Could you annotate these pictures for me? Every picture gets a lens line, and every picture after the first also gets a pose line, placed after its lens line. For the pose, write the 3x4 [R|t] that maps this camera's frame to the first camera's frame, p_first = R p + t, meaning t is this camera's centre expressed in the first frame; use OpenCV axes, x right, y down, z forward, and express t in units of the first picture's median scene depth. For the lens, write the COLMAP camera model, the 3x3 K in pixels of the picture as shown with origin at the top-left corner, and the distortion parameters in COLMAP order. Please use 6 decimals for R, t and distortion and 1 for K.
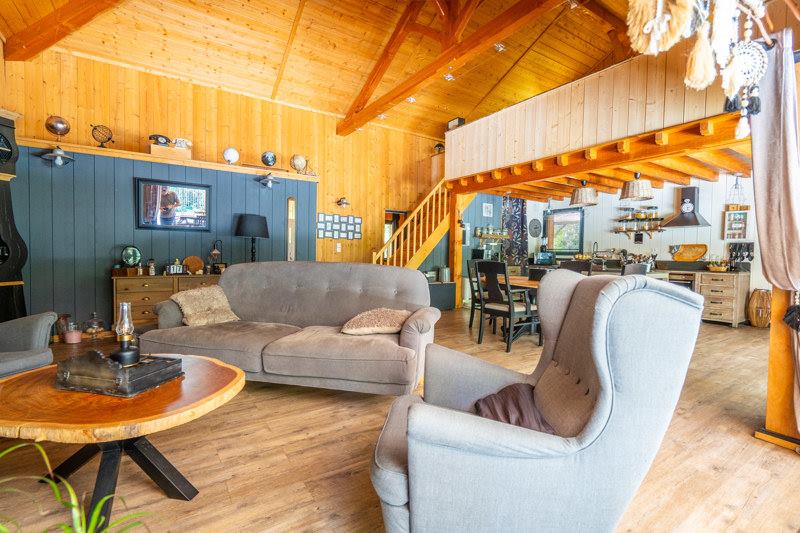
lens RADIAL K [[369.7, 0, 402.2], [0, 369.7, 264.5], [0, 0, 1]] dist [0.000909, -0.000311]
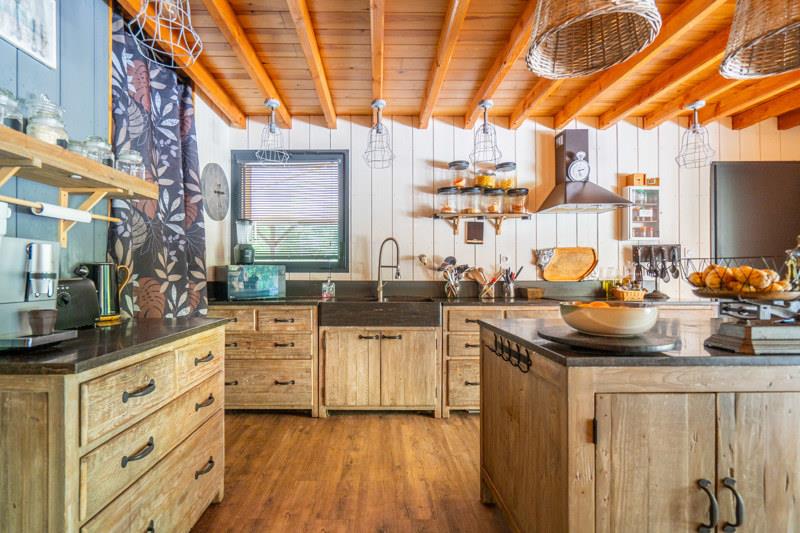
lens RADIAL K [[369.7, 0, 381.0], [0, 369.7, 270.7], [0, 0, 1]] dist [0.000909, -0.000311]
pose [[0.551982, -0.007744, 0.833820, 0.197425], [0.033851, 0.999341, -0.013127, -0.022421], [-0.833168, 0.035472, 0.551880, 0.845320]]
